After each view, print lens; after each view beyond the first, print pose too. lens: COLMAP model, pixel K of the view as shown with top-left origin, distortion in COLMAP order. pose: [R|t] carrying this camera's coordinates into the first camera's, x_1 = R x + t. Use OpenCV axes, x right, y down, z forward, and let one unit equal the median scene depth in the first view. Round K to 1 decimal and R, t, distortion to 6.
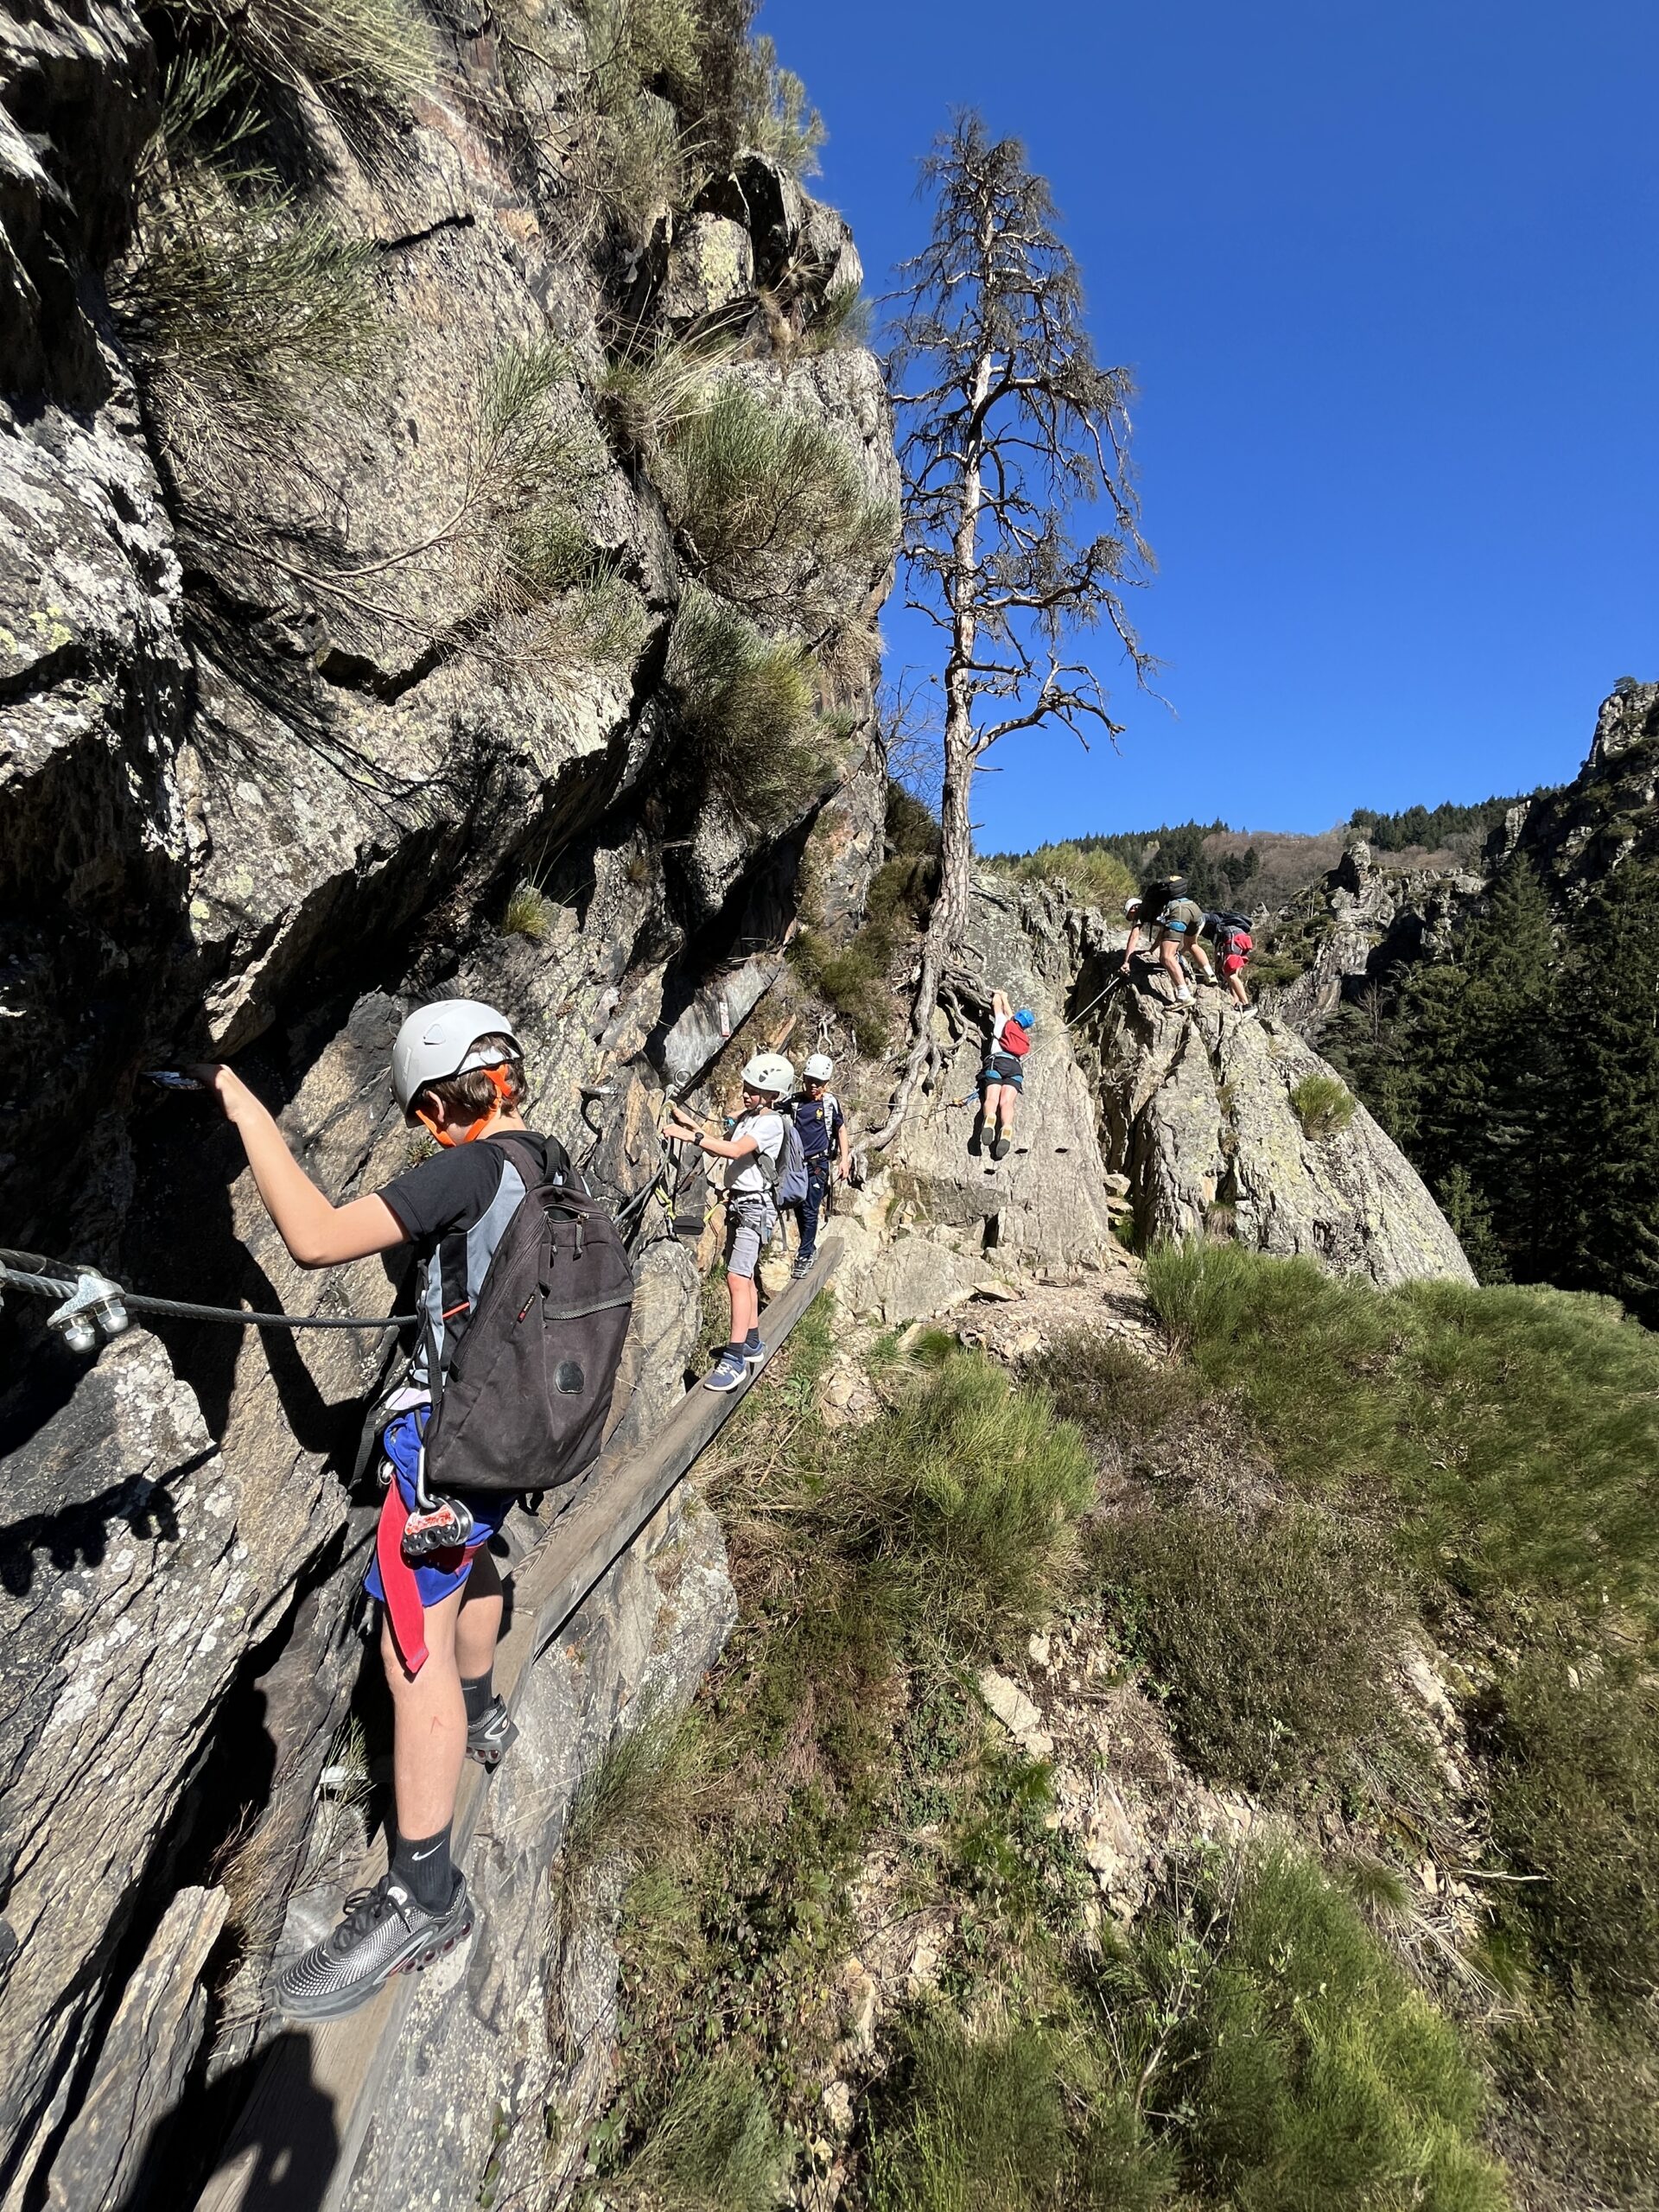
lens RADIAL K [[894.2, 0, 816.9], [0, 894.2, 1094.6], [0, 0, 1]] dist [-0.001827, -0.000253]
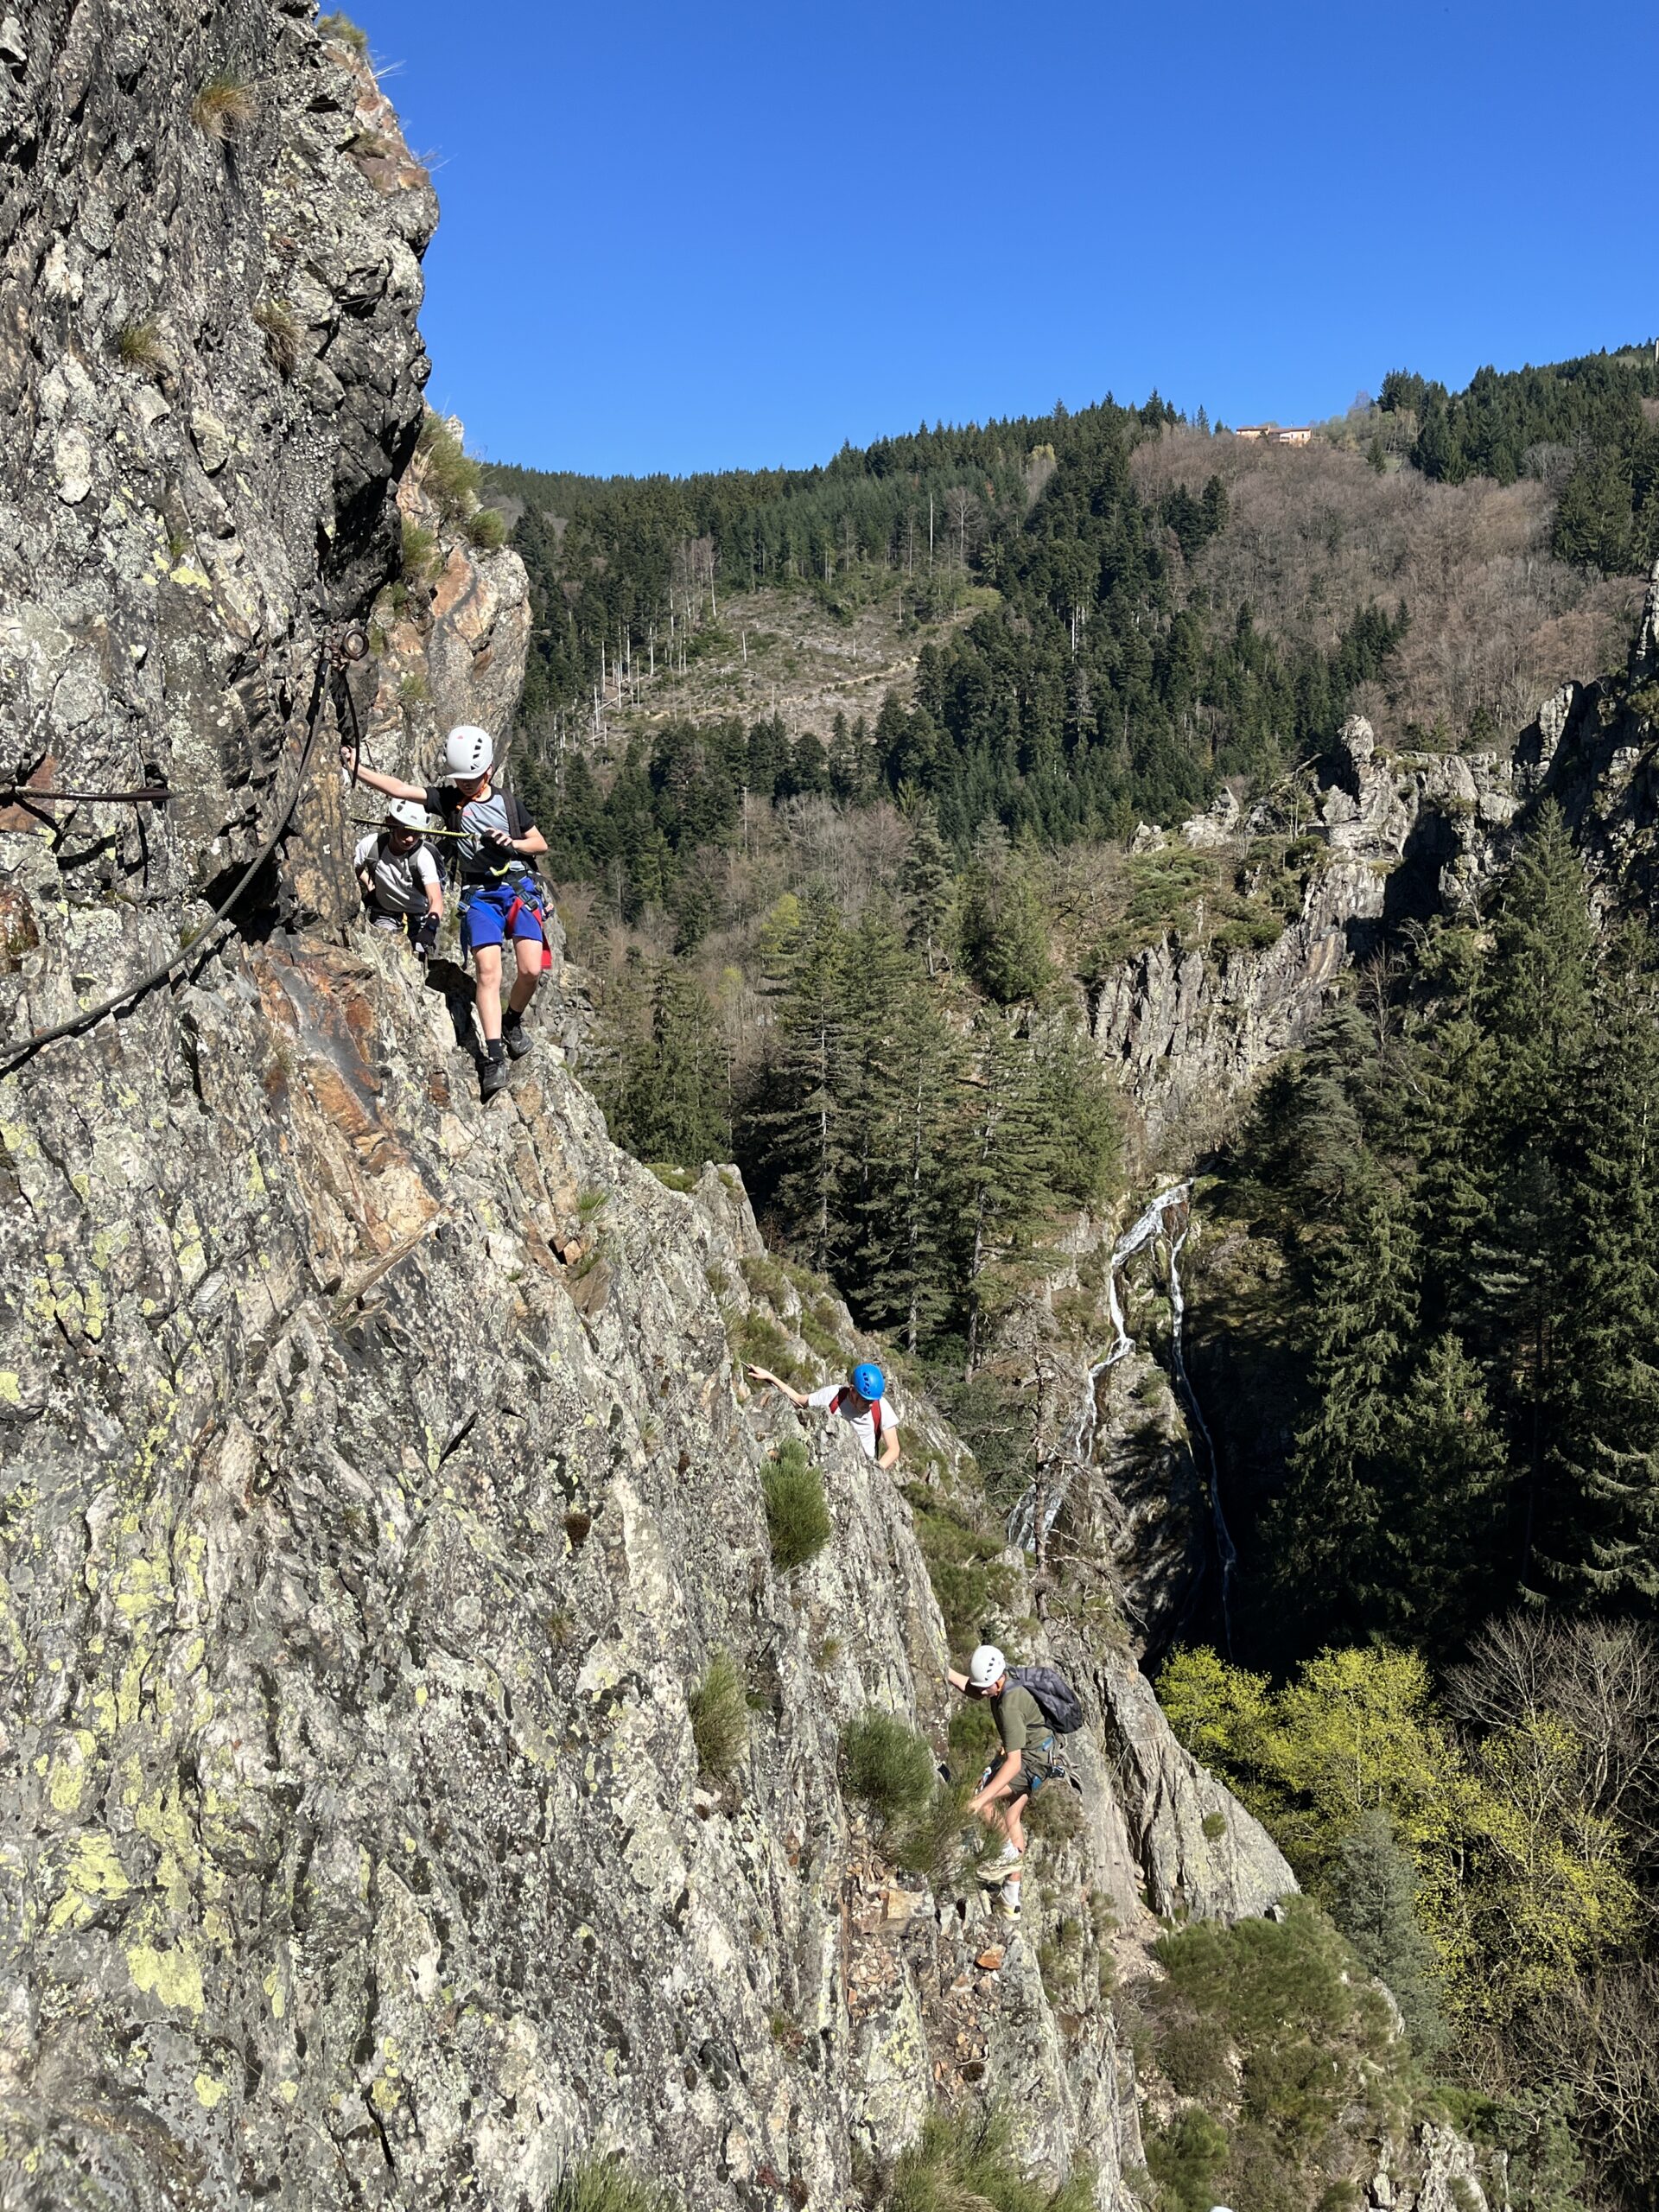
lens RADIAL K [[1798.4, 0, 829.5], [0, 1798.4, 1106.0], [0, 0, 1]] dist [0.064883, -0.089904]
pose [[0.970602, -0.102565, 0.217743, -0.111602], [0.076832, 0.989360, 0.123543, -0.219158], [-0.228097, -0.103181, 0.968156, -0.280446]]
